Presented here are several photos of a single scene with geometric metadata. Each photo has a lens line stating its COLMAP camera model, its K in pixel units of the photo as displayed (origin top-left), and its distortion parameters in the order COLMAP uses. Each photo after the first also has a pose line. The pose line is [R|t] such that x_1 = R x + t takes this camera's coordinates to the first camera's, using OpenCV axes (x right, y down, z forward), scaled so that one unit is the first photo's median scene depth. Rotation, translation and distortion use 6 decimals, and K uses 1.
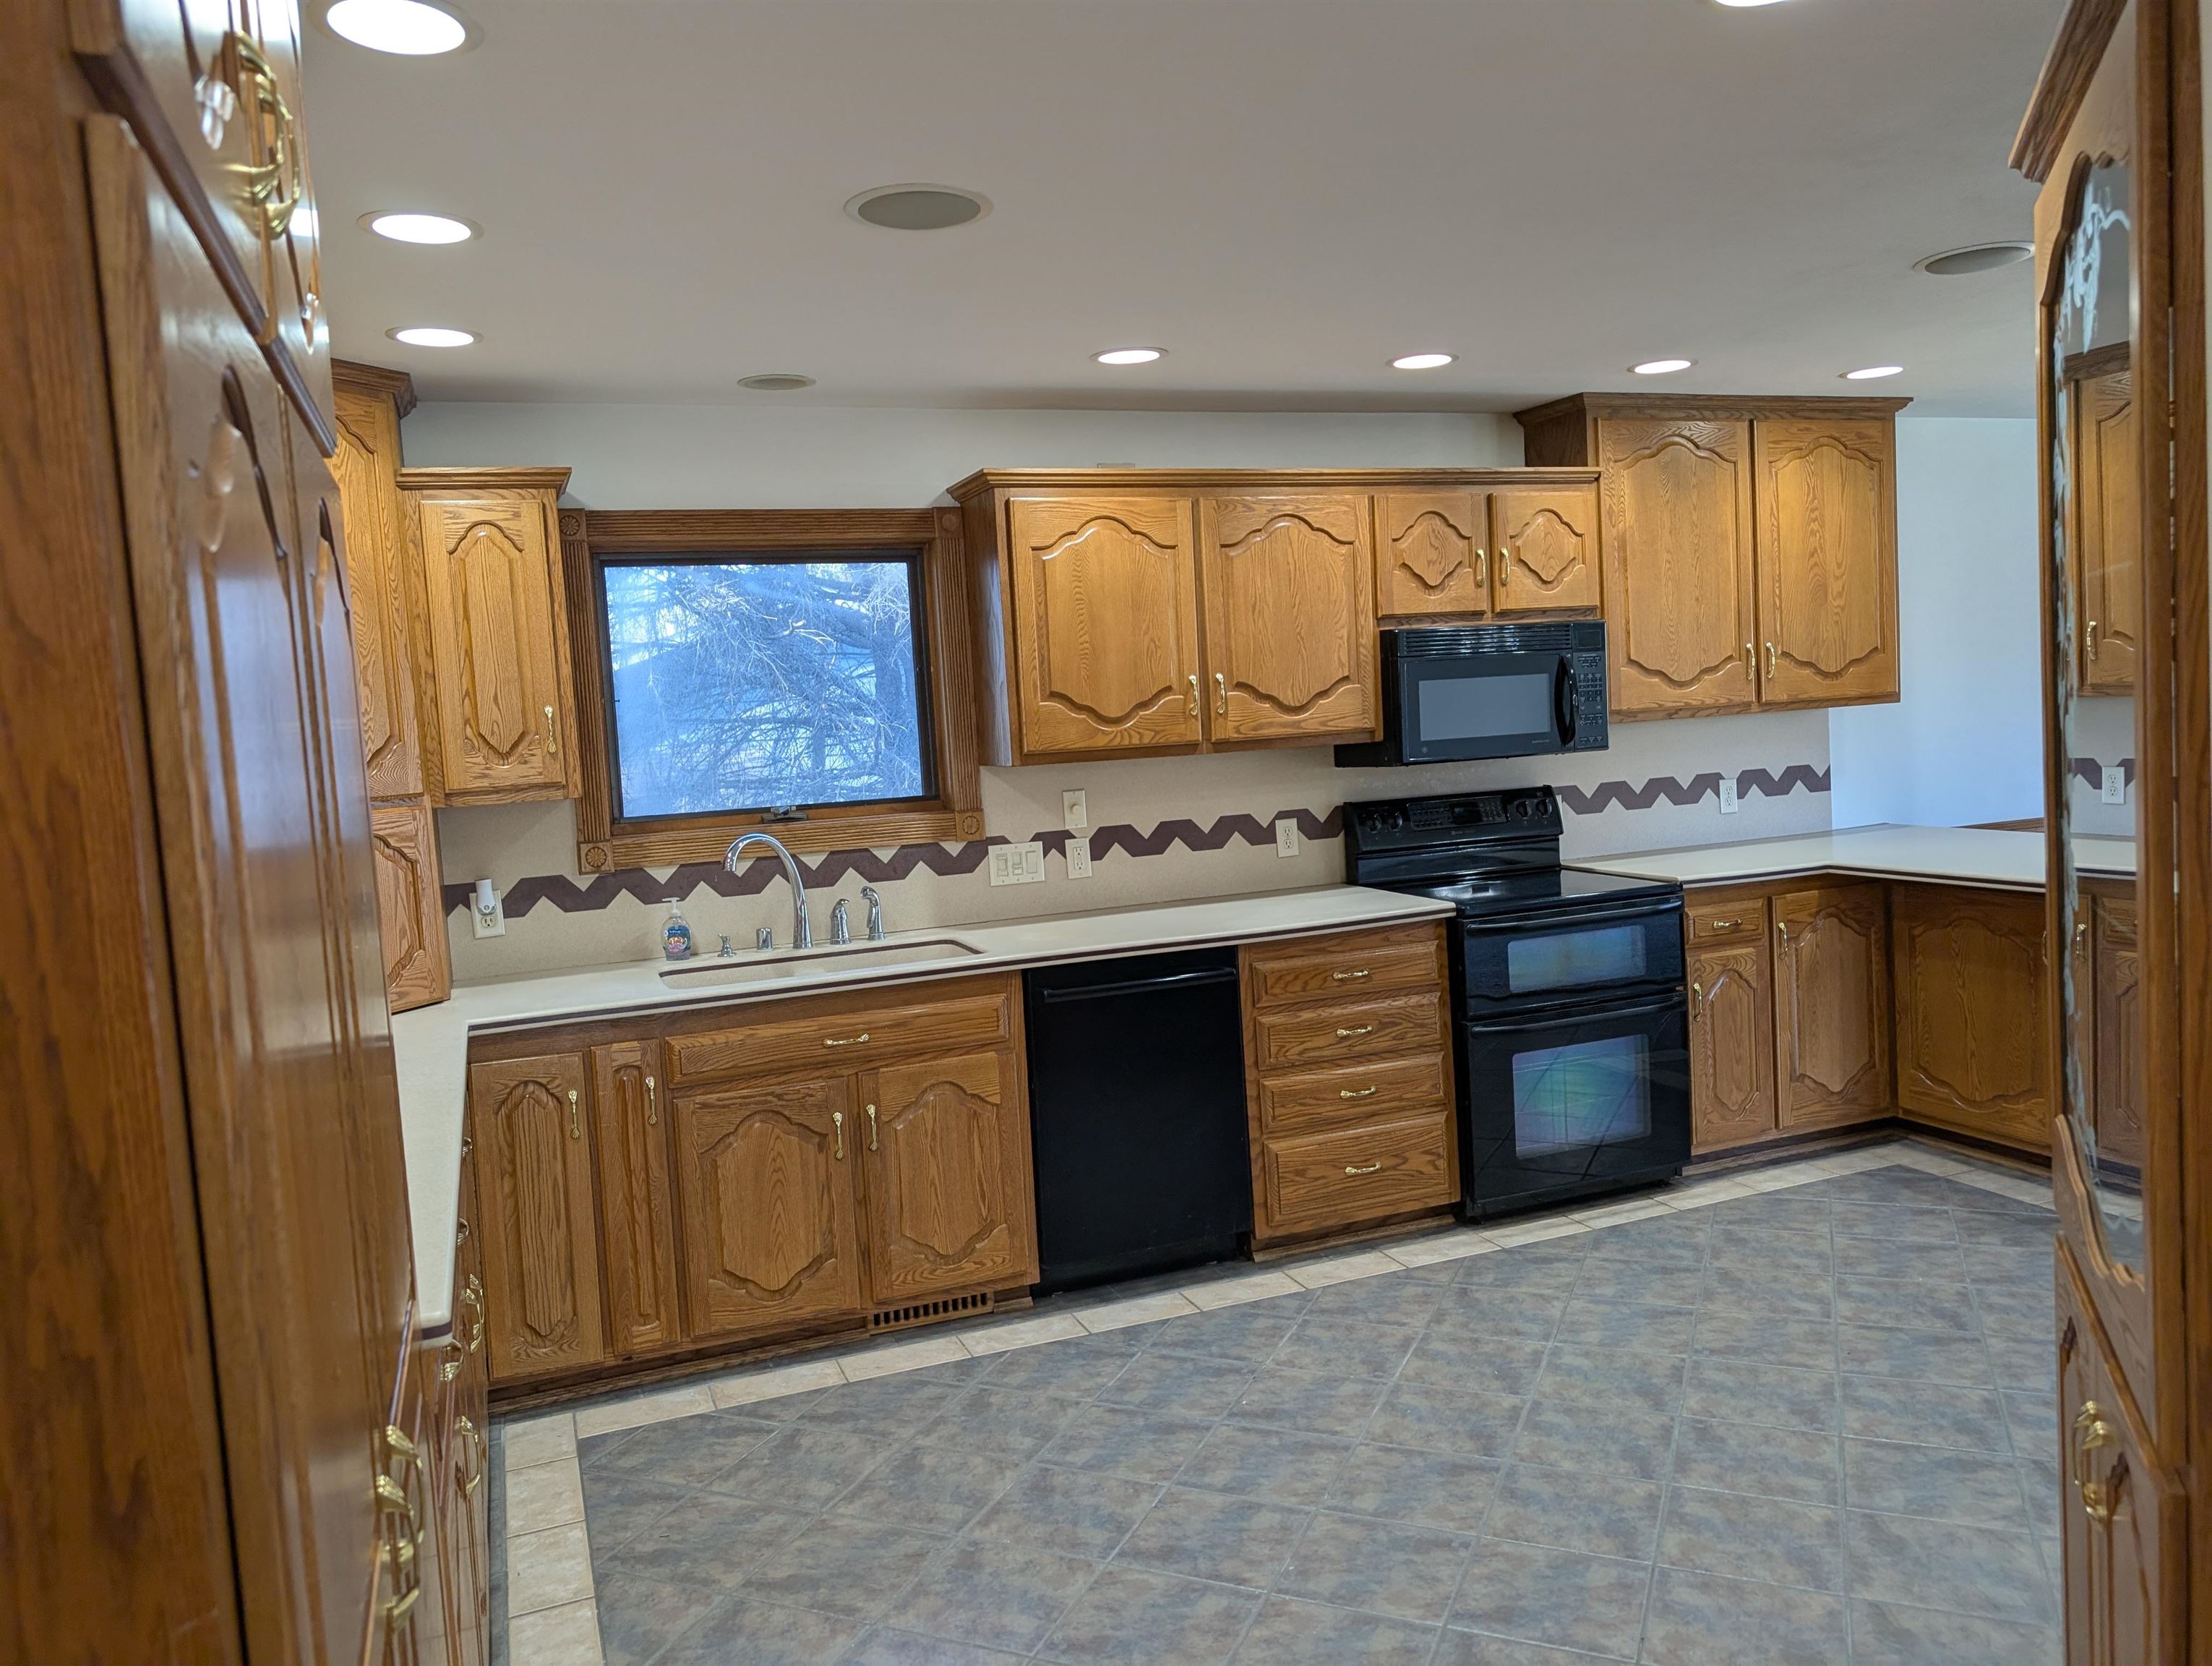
lens RADIAL K [[1588.1, 0, 1098.7], [0, 1588.1, 814.0], [0, 0, 1]] dist [0.032428, -0.033933]
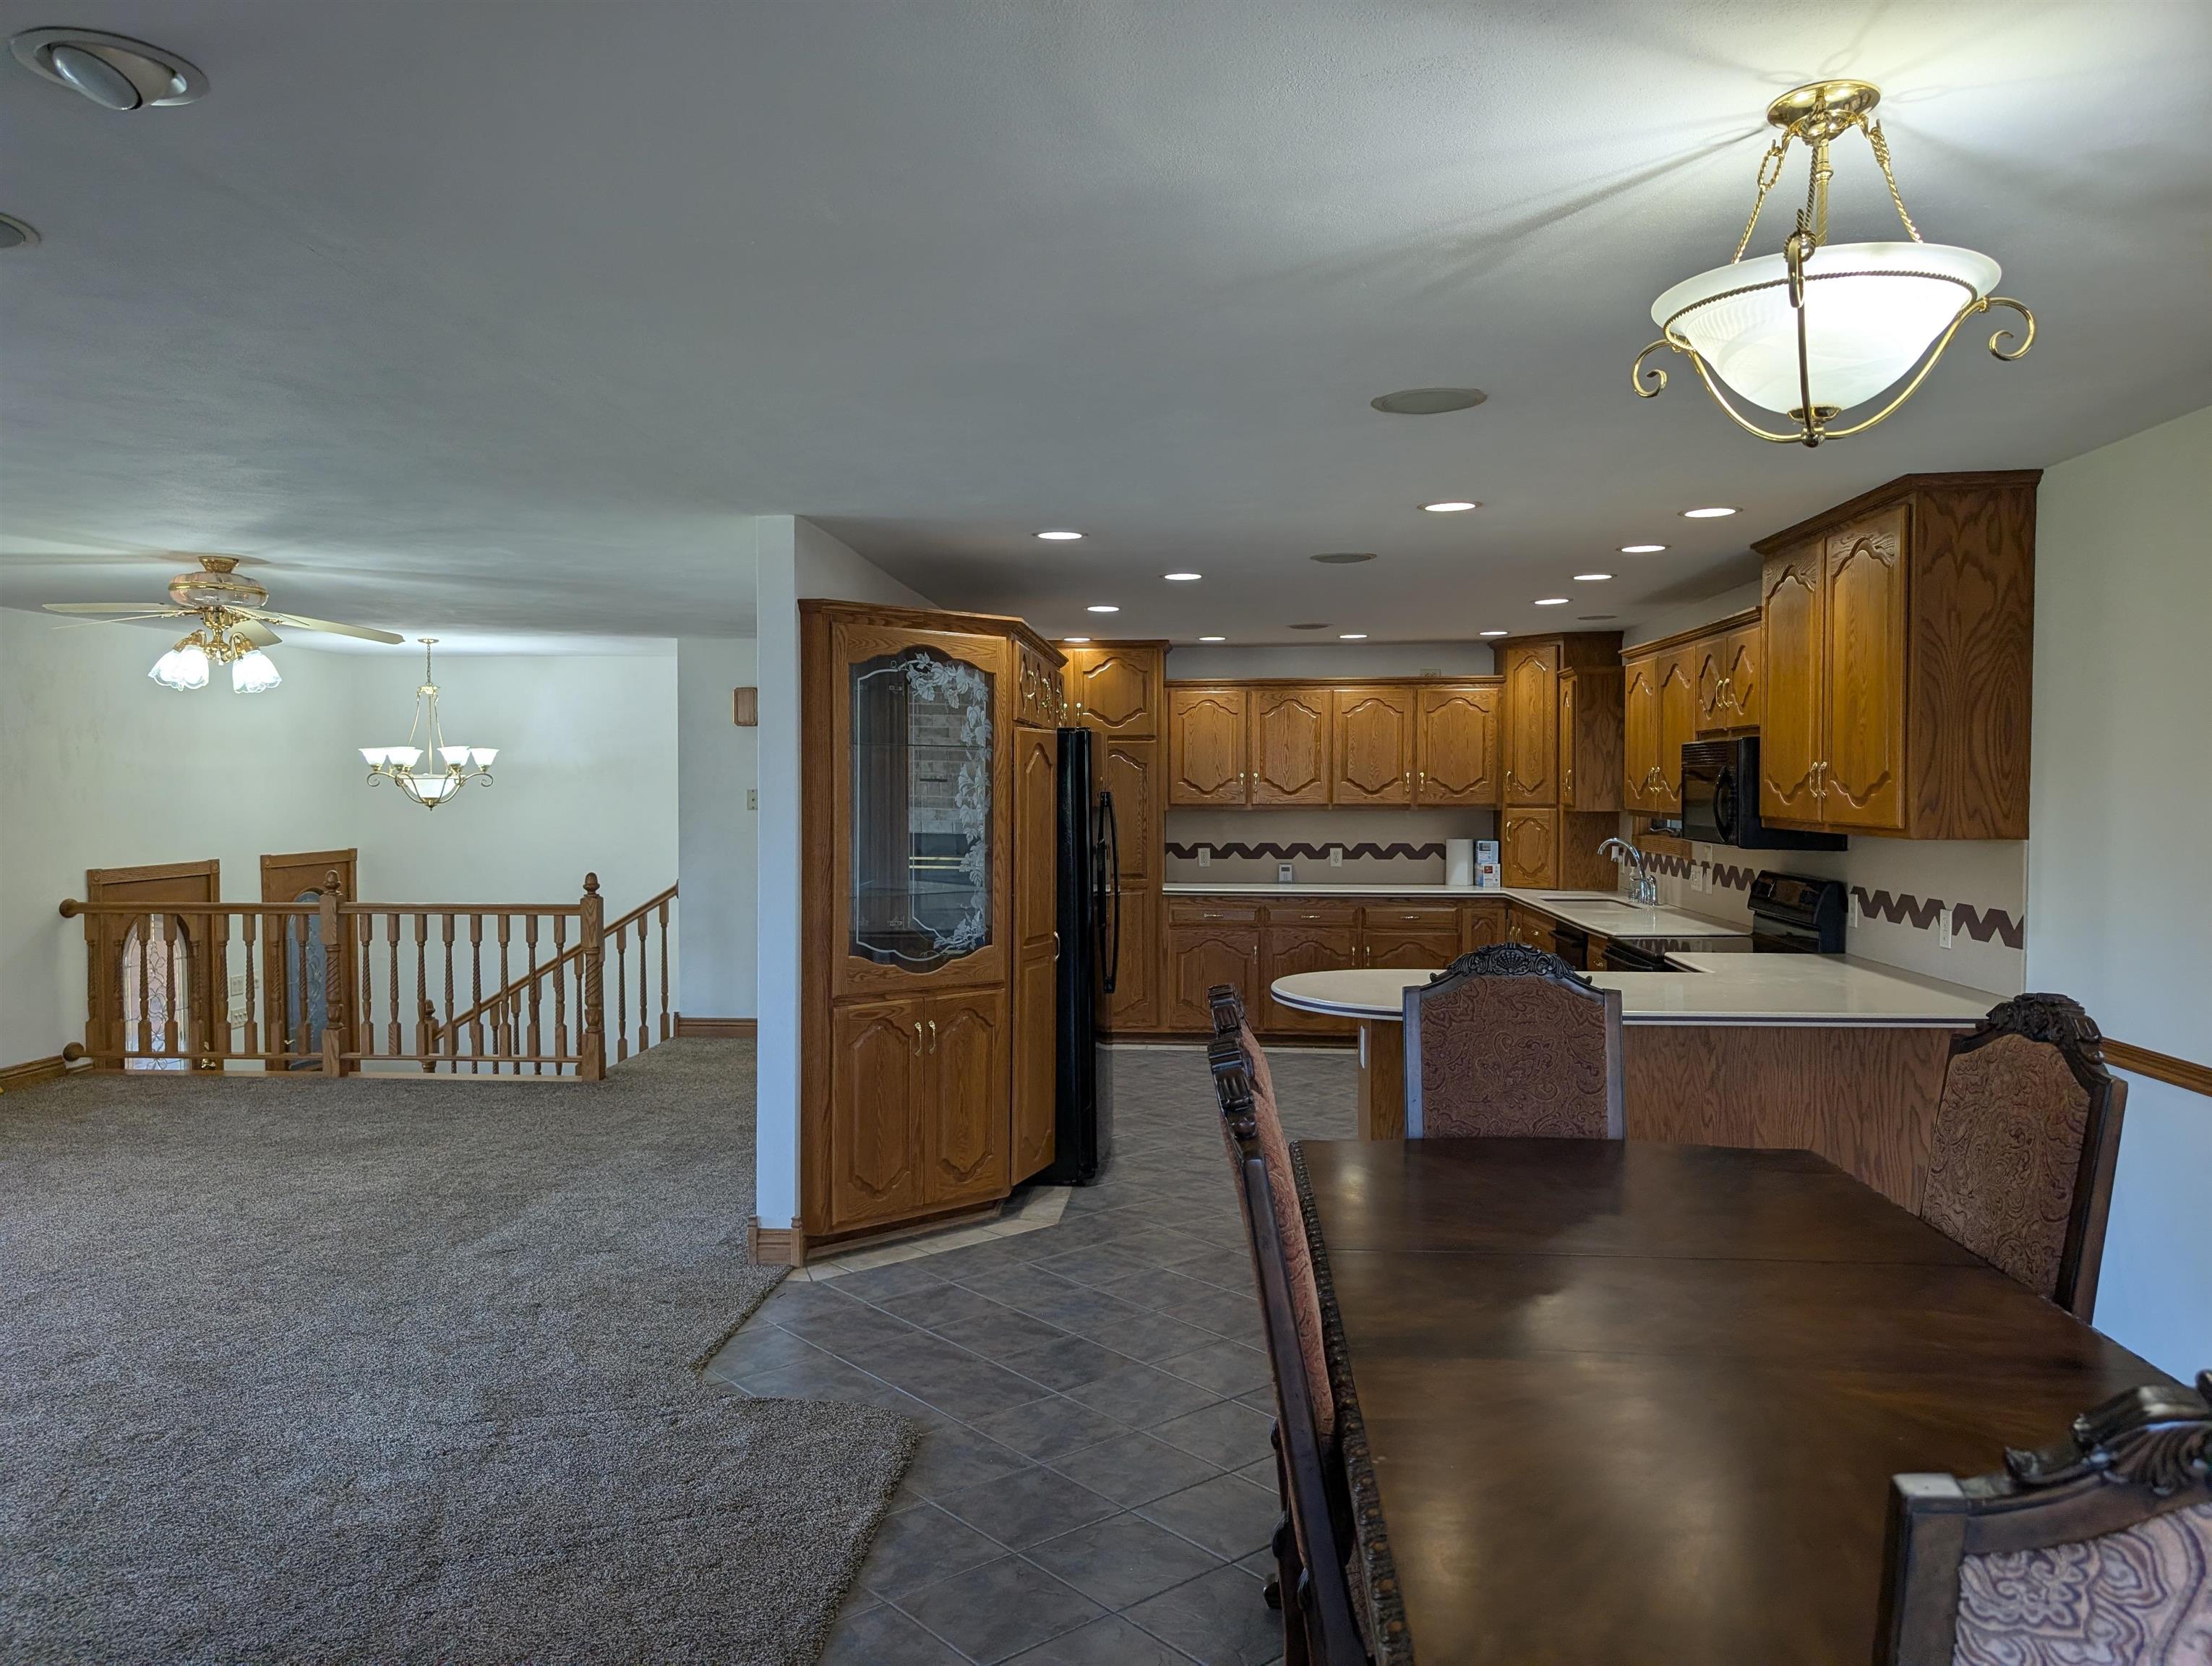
lens RADIAL K [[1588.1, 0, 1105.3], [0, 1588.1, 838.3], [0, 0, 1]] dist [0.032428, -0.033933]
pose [[-0.426012, 0.093027, -0.899922, 1.654435], [-0.032737, 0.992463, 0.118091, -0.179377], [0.904125, 0.079769, -0.419755, 1.125209]]
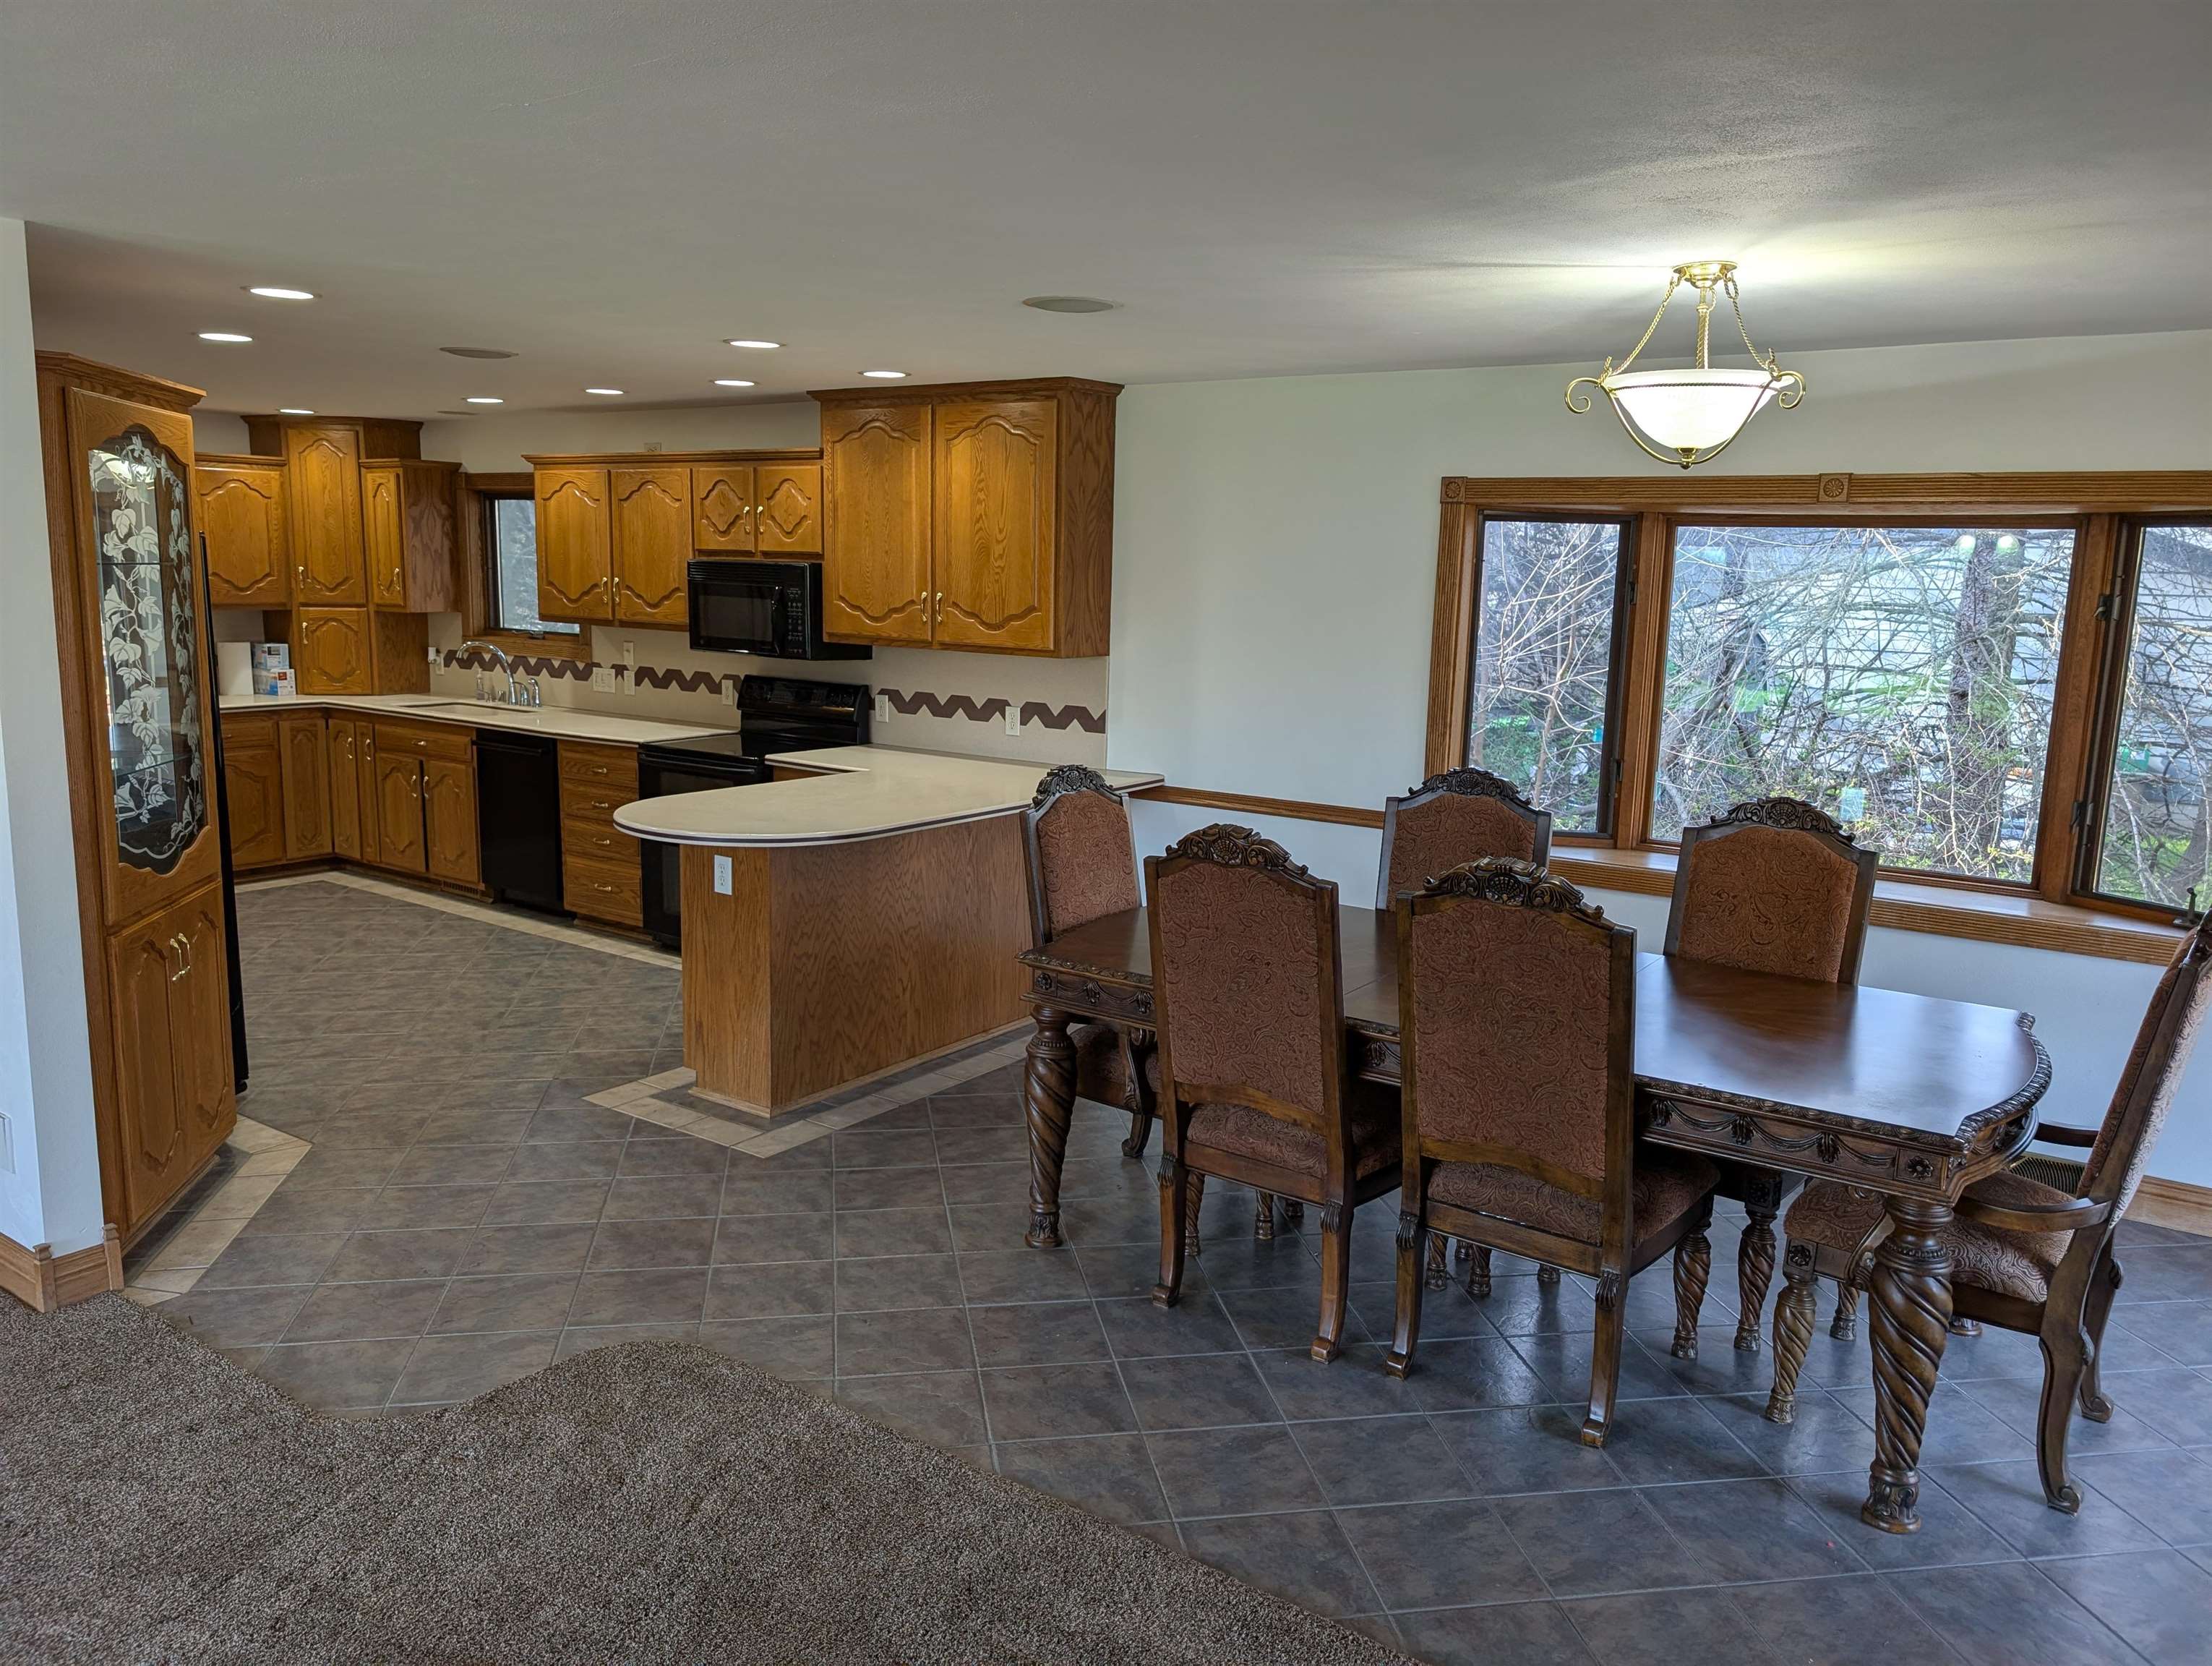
lens RADIAL K [[1588.1, 0, 1092.9], [0, 1588.1, 834.9], [0, 0, 1]] dist [0.032428, -0.033933]
pose [[0.549978, 0.213425, -0.807449, 1.659368], [-0.113044, 0.976923, 0.181223, -0.176605], [0.827493, -0.008391, 0.561413, 0.462099]]
